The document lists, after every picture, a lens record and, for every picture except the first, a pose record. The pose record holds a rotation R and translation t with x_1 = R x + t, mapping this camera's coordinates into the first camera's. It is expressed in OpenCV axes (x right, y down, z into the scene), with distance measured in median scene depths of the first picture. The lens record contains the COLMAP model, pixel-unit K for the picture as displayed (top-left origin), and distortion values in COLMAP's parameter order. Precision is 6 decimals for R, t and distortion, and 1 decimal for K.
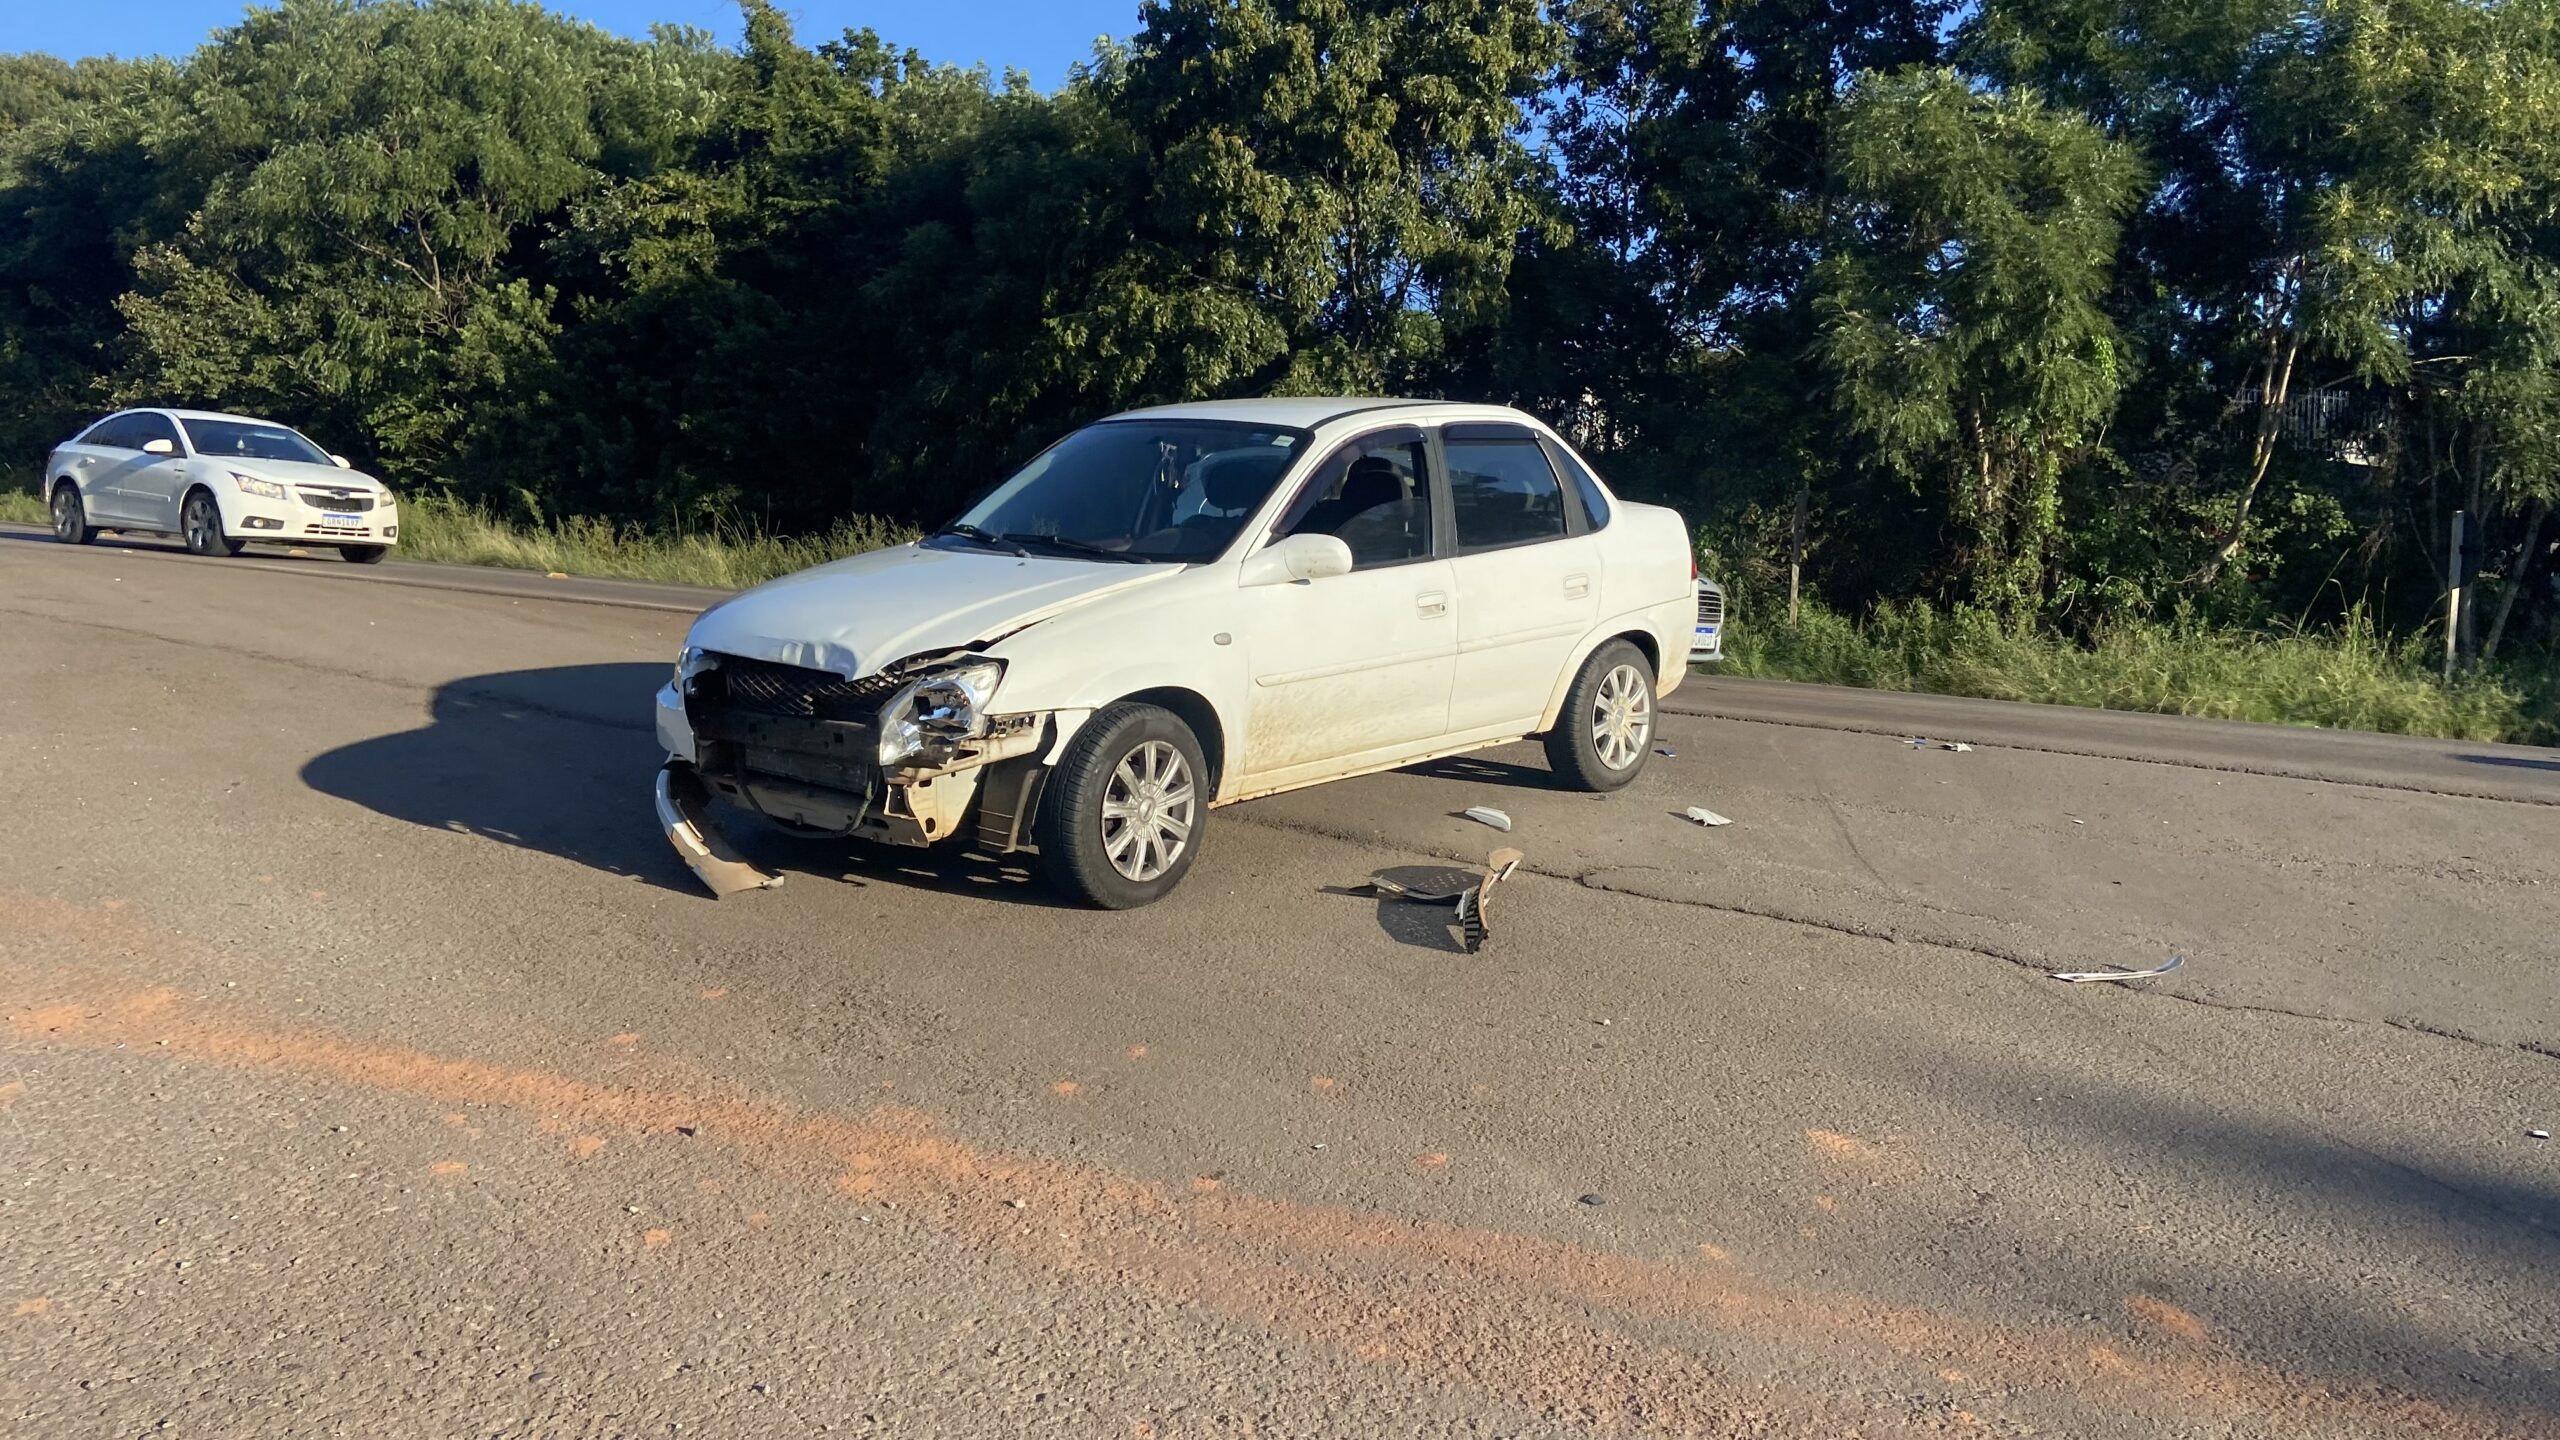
lens RADIAL K [[1897.1, 0, 1280.0], [0, 1897.1, 720.0], [0, 0, 1]] dist [0.106894, -0.120046]
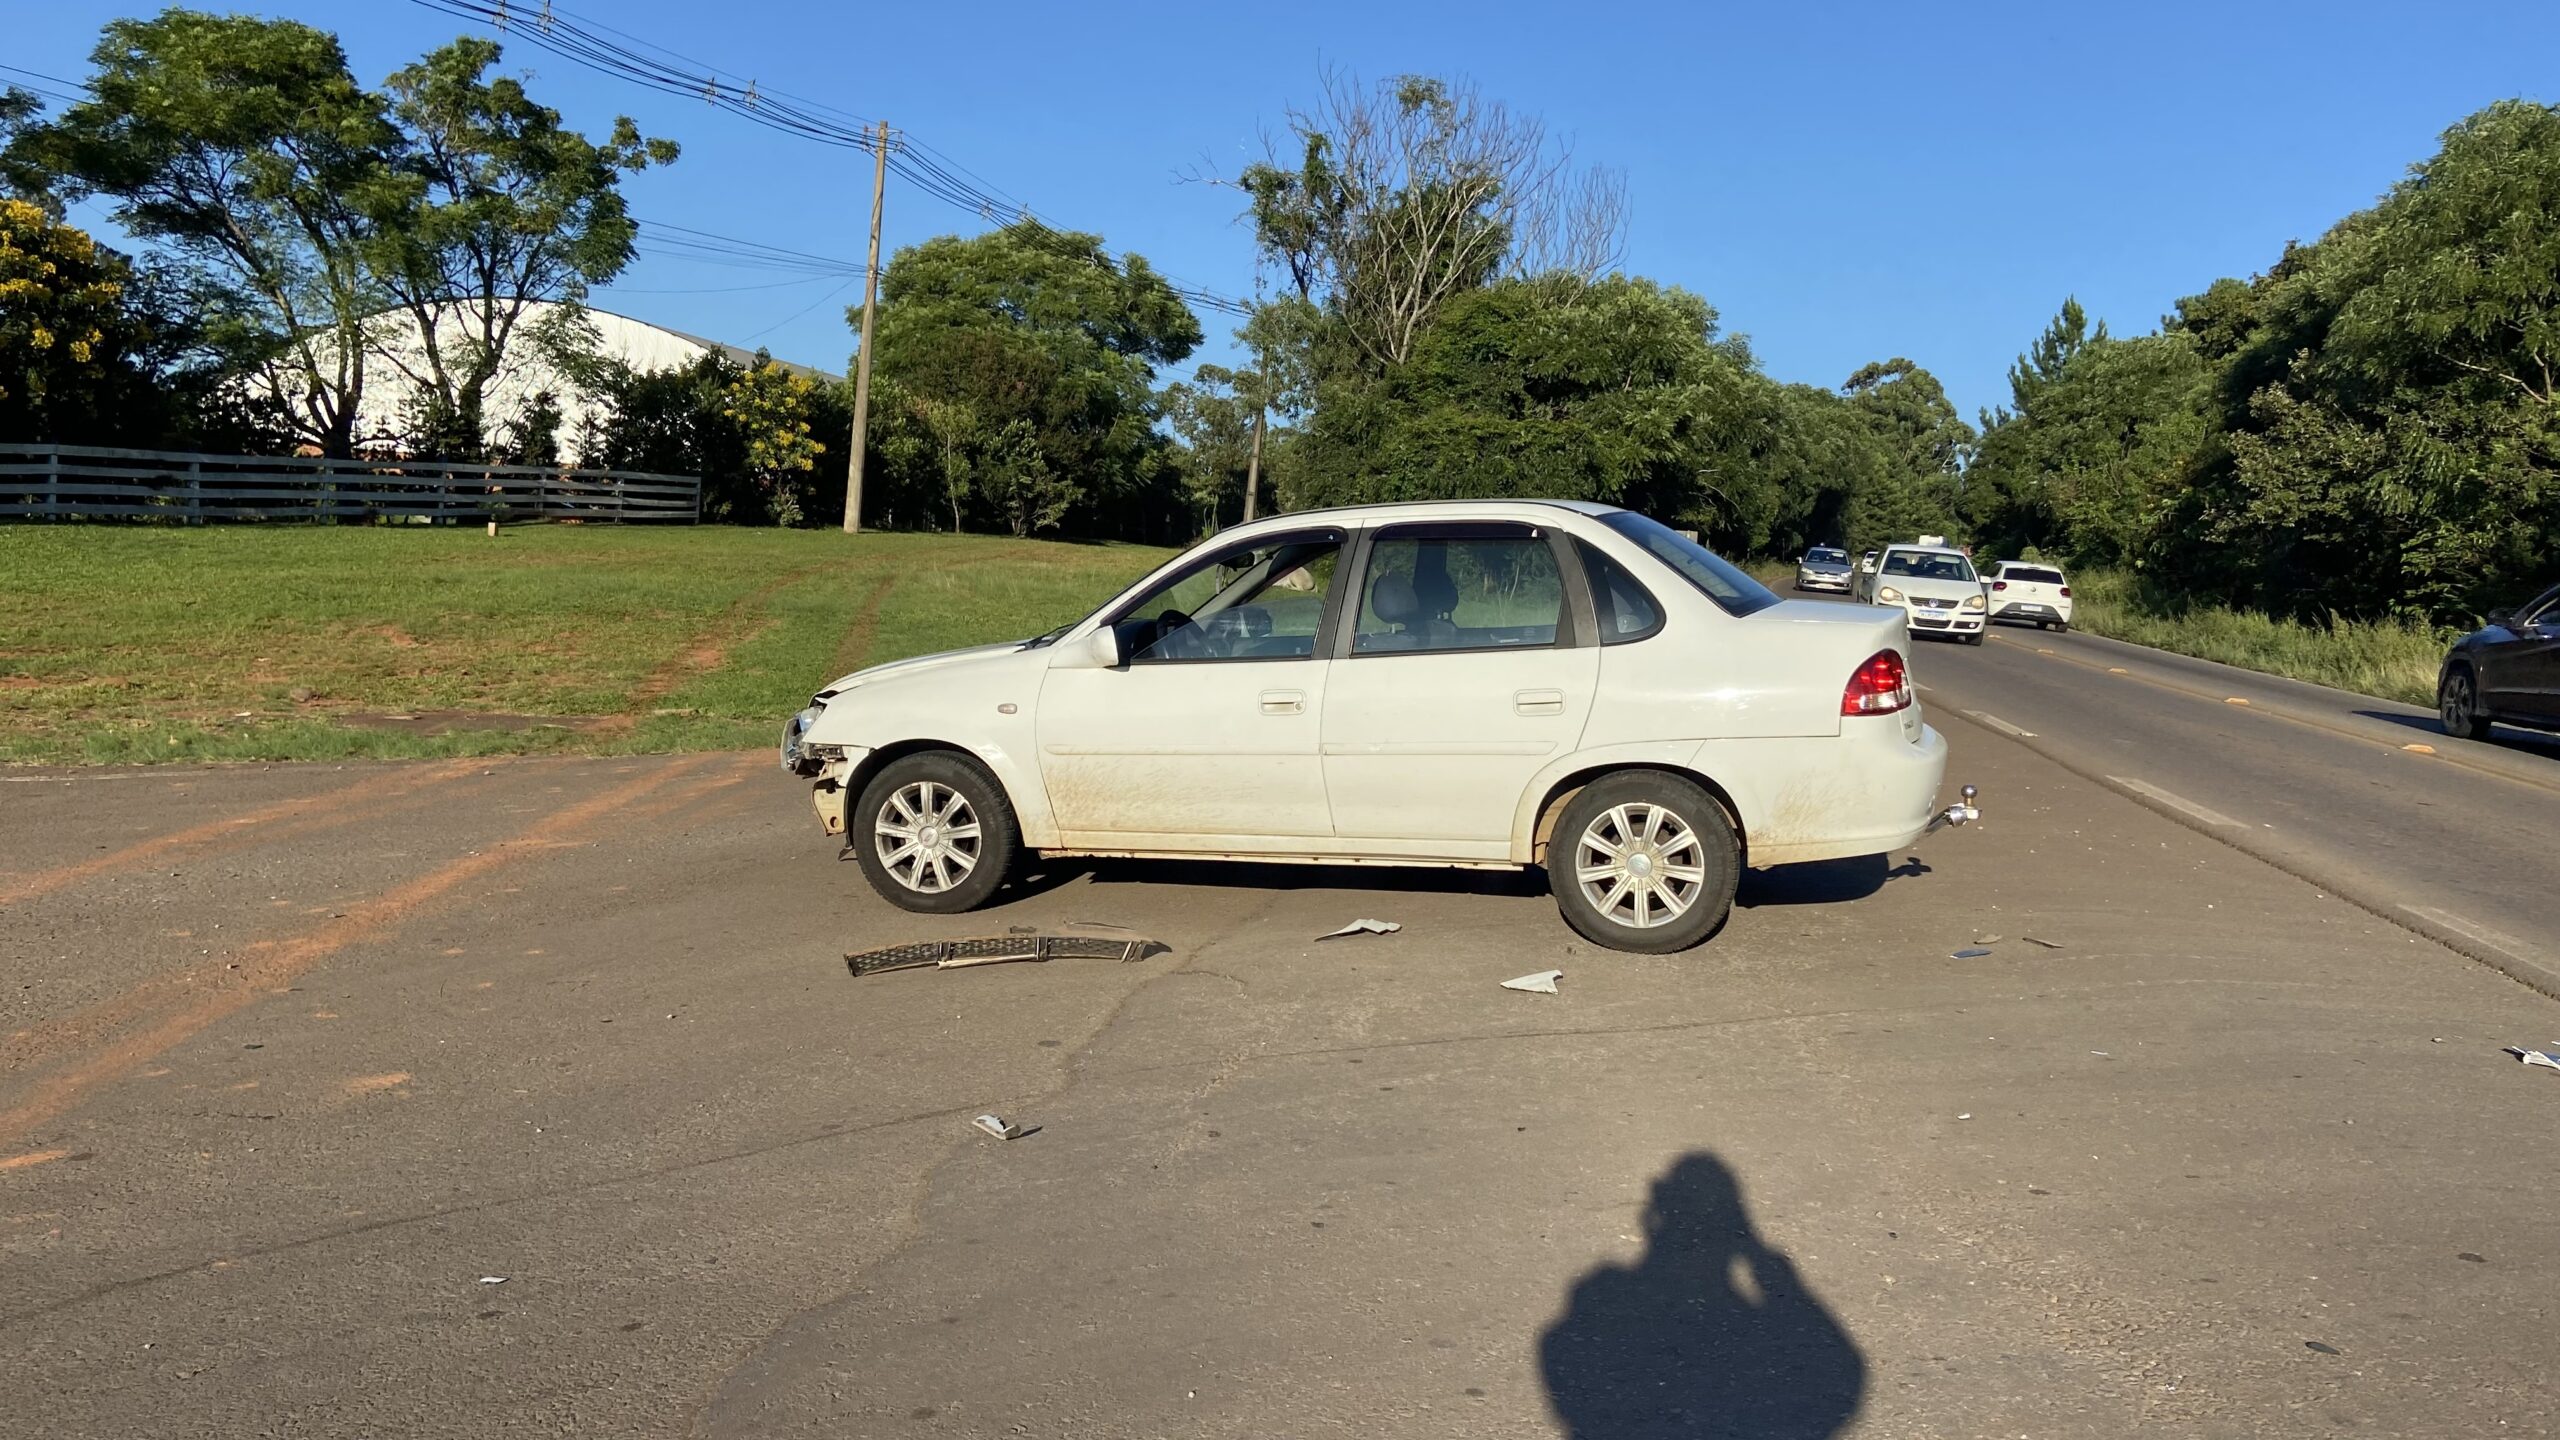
lens RADIAL K [[1897.1, 0, 1280.0], [0, 1897.1, 720.0], [0, 0, 1]] dist [0.106894, -0.120046]
pose [[0.407792, 0.066253, -0.910668, 0.691313], [-0.127467, 0.991728, 0.015071, -0.045932], [0.904134, 0.109934, 0.412864, 0.406181]]
